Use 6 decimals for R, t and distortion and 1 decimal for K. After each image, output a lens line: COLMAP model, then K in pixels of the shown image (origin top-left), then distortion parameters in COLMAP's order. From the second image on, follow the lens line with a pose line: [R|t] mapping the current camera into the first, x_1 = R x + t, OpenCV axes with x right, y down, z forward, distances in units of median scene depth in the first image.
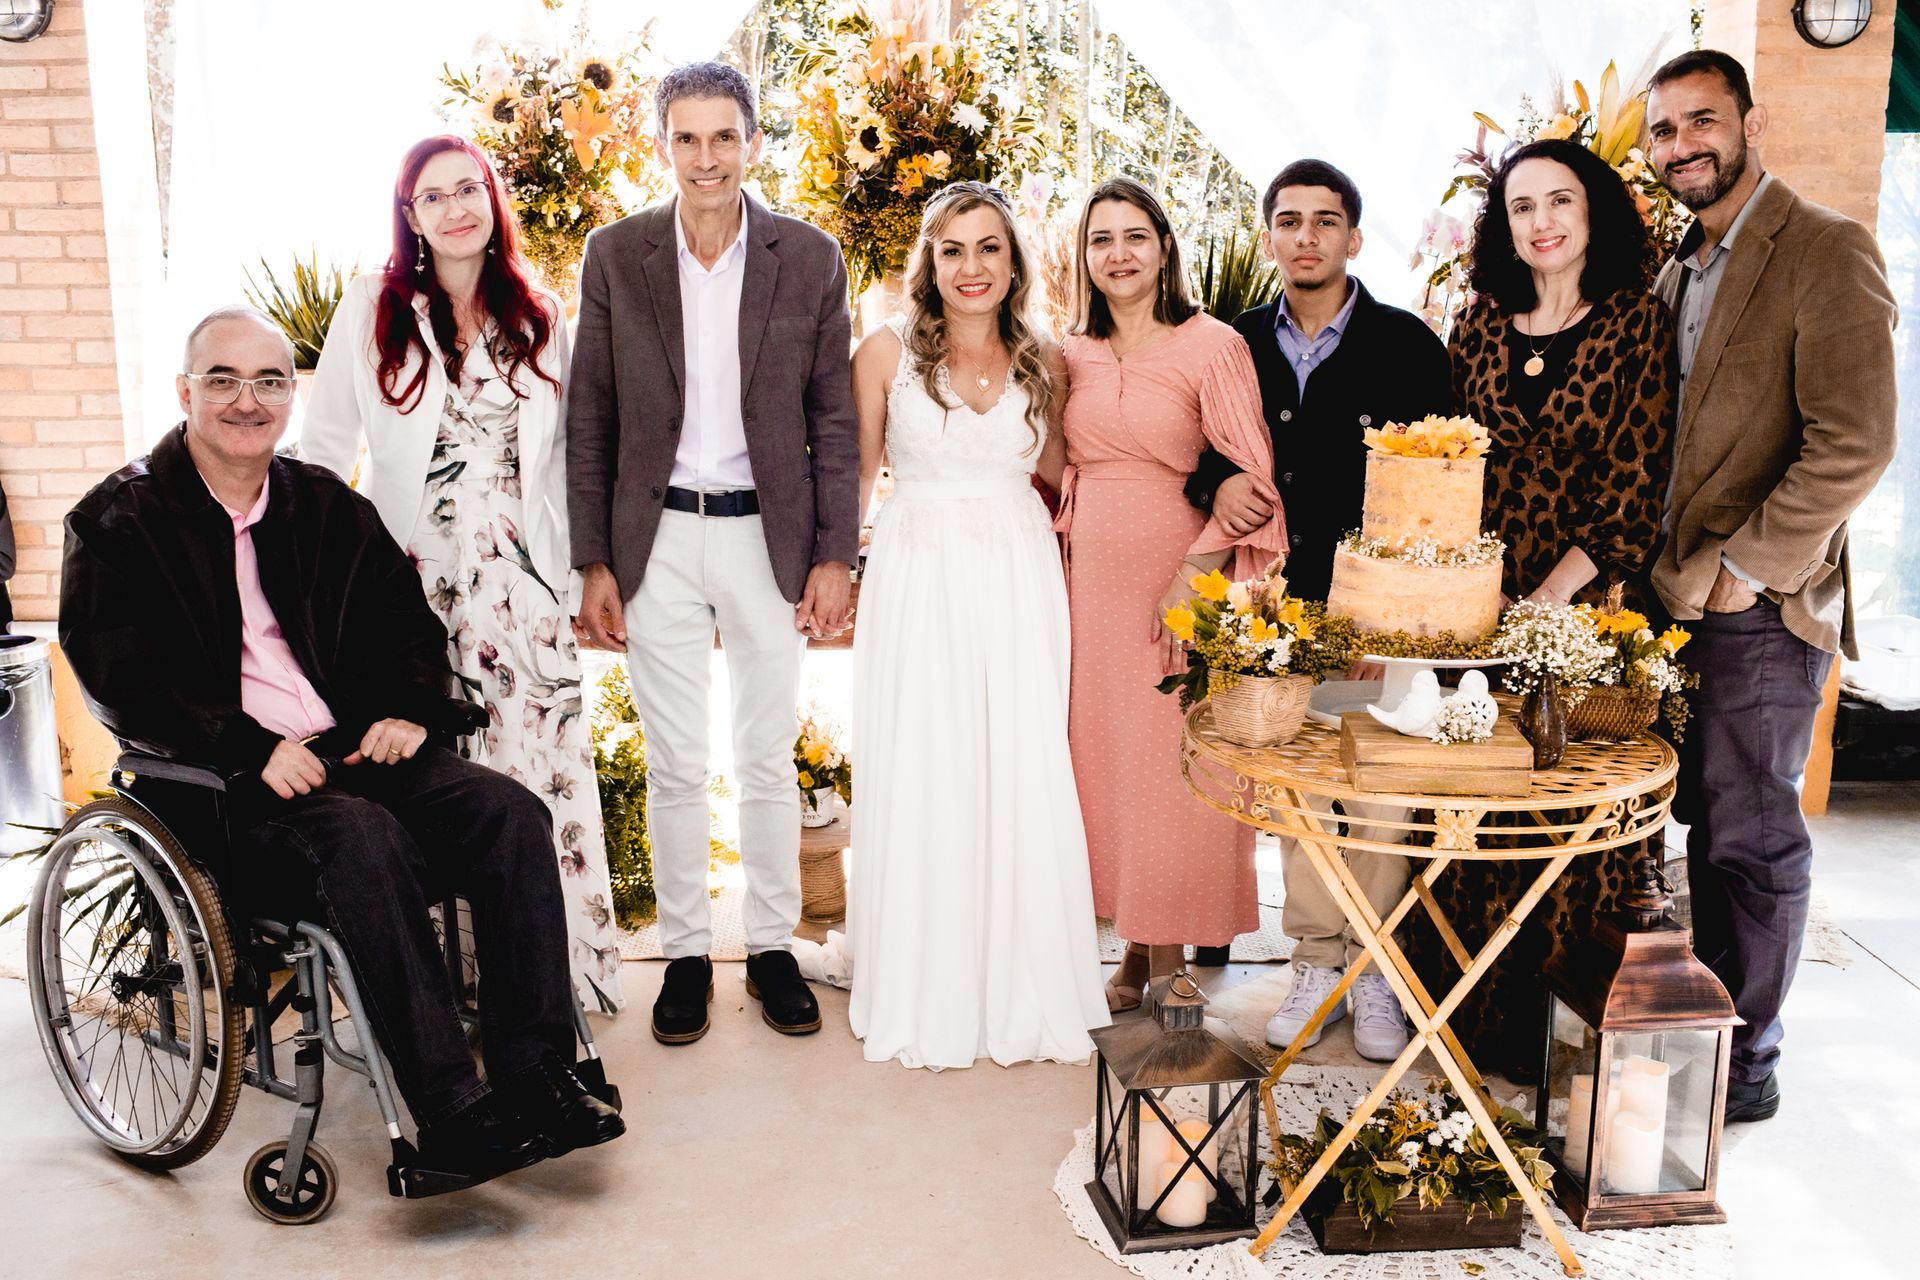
lens RADIAL K [[1934.8, 0, 931.2], [0, 1934.8, 651.6], [0, 0, 1]] dist [-0.080792, 0.035783]
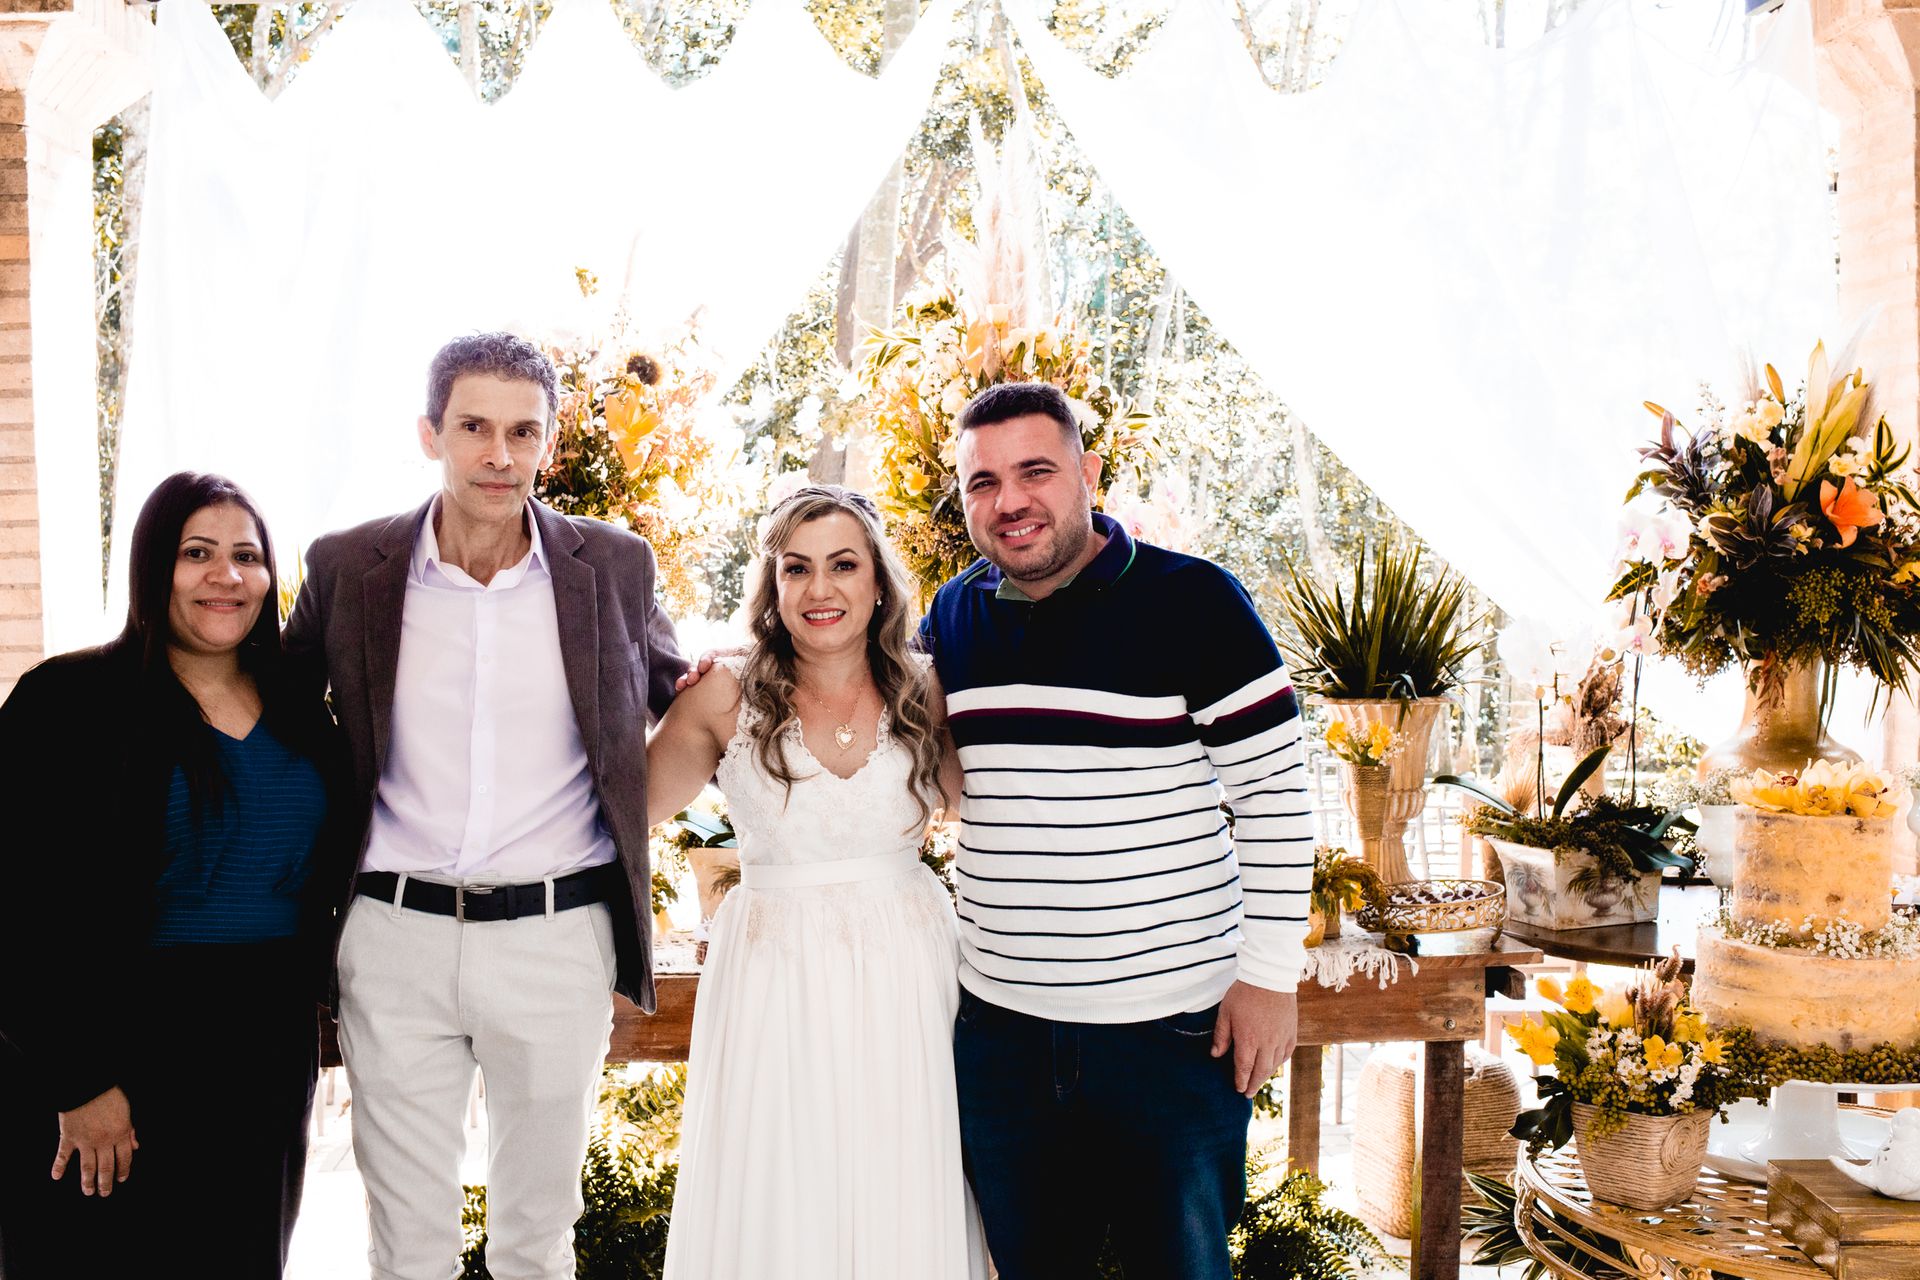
lens RADIAL K [[1948.7, 0, 902.5], [0, 1948.7, 652.5], [0, 0, 1]] dist [-0.091515, 0.043501]
pose [[0.998983, -0.014668, 0.042630, -0.099274], [0.021410, 0.986512, -0.162280, -0.032711], [-0.039675, 0.163028, 0.985823, 0.163532]]
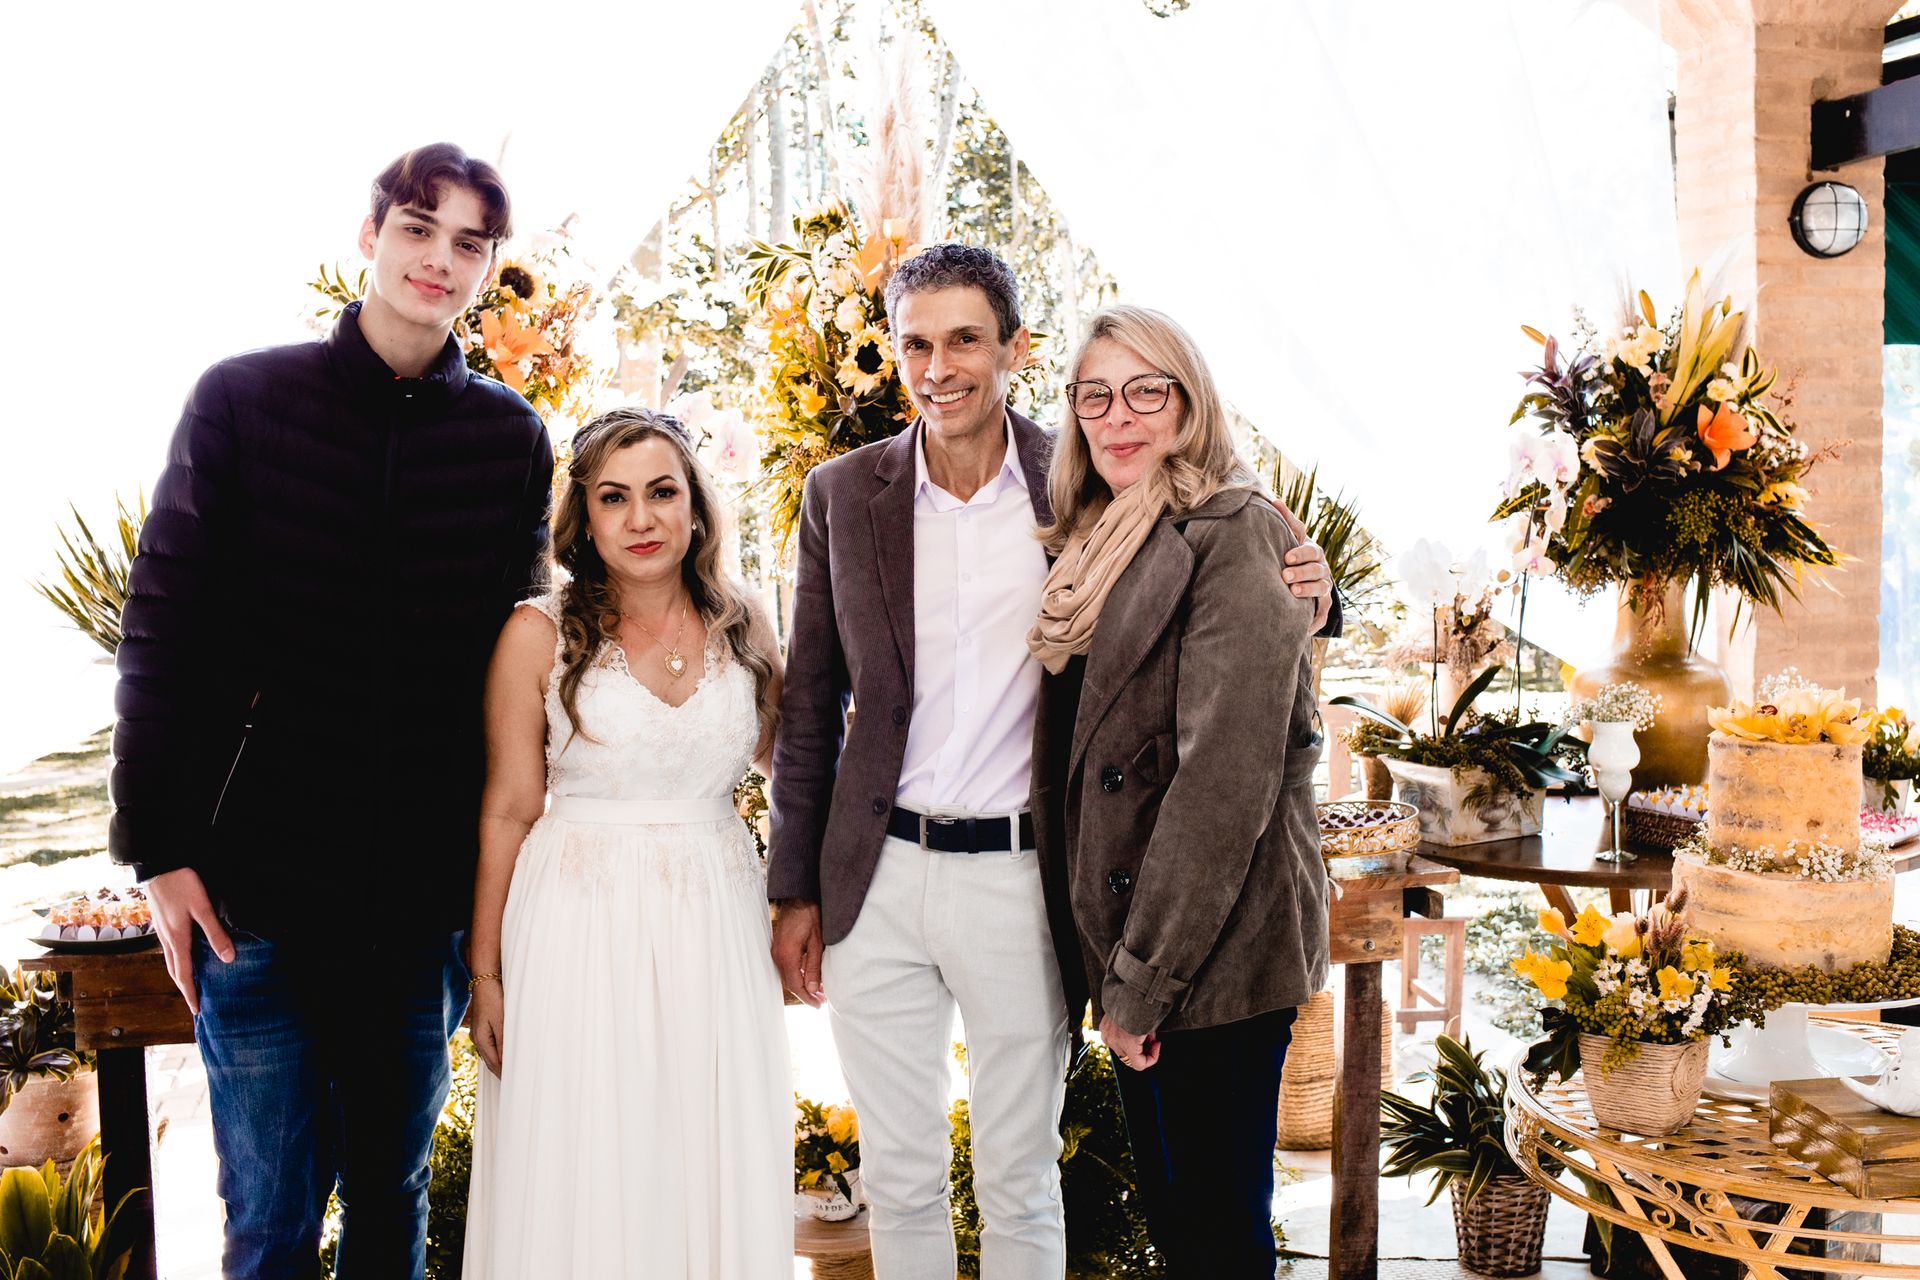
lens RADIAL K [[1953.5, 0, 968.8], [0, 1953.5, 616.7], [0, 0, 1]] dist [-0.097530, 0.033130]
pose [[0.978065, -0.030733, 0.206020, -0.164646], [0.057538, 0.990435, -0.125407, -0.049056], [-0.200195, 0.134511, 0.970479, 0.194344]]
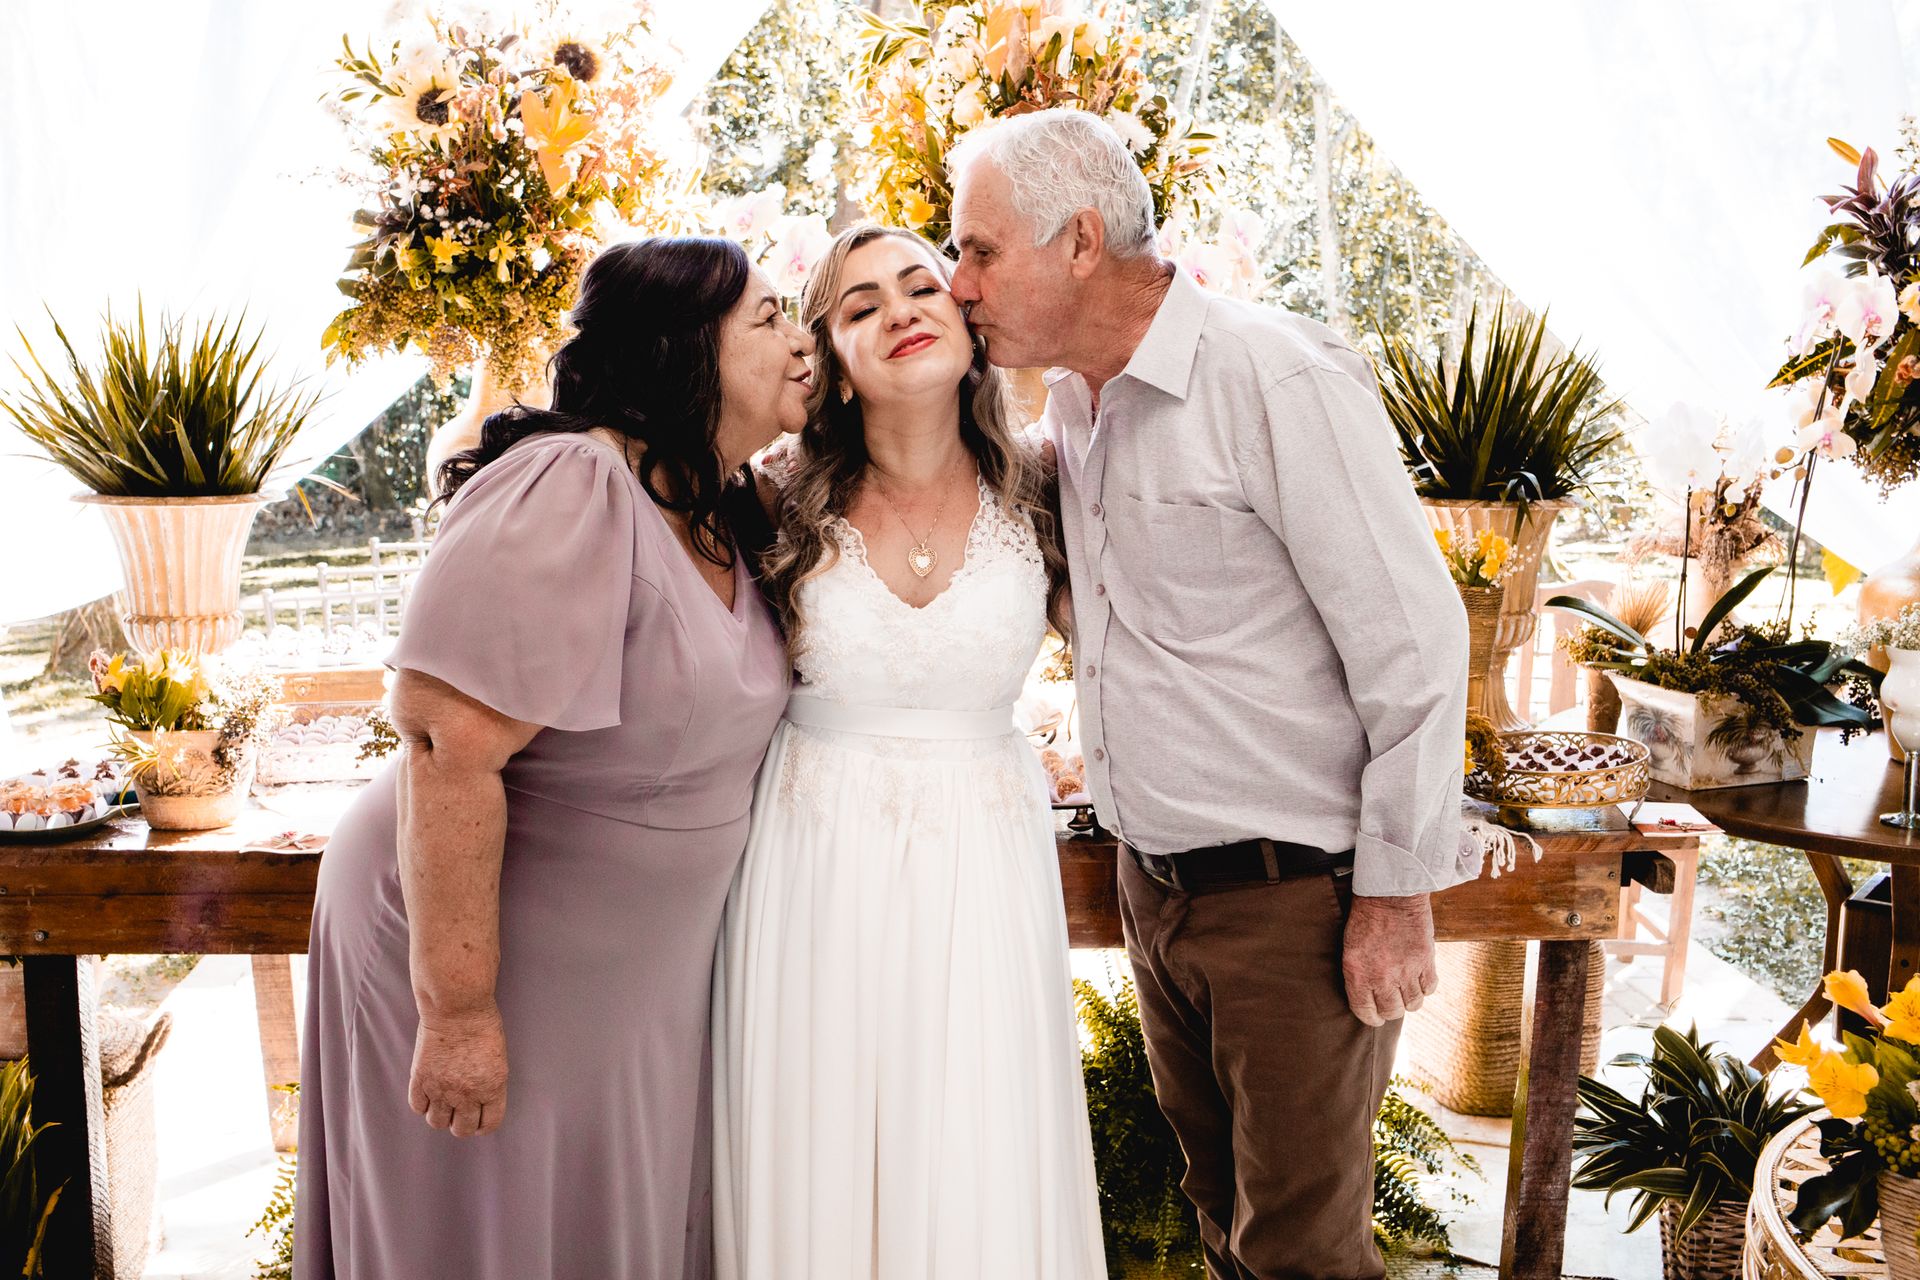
lens RADIAL K [[1828.7, 0, 960.0], [0, 1828.7, 640.0], [0, 0, 1]] dist [-0.085676, 0.081198]
pose [[0.998045, -0.000440, 0.062496, -0.080519], [0.002791, 0.999291, -0.037536, -0.074047], [-0.062435, 0.037637, 0.997339, 0.373525]]
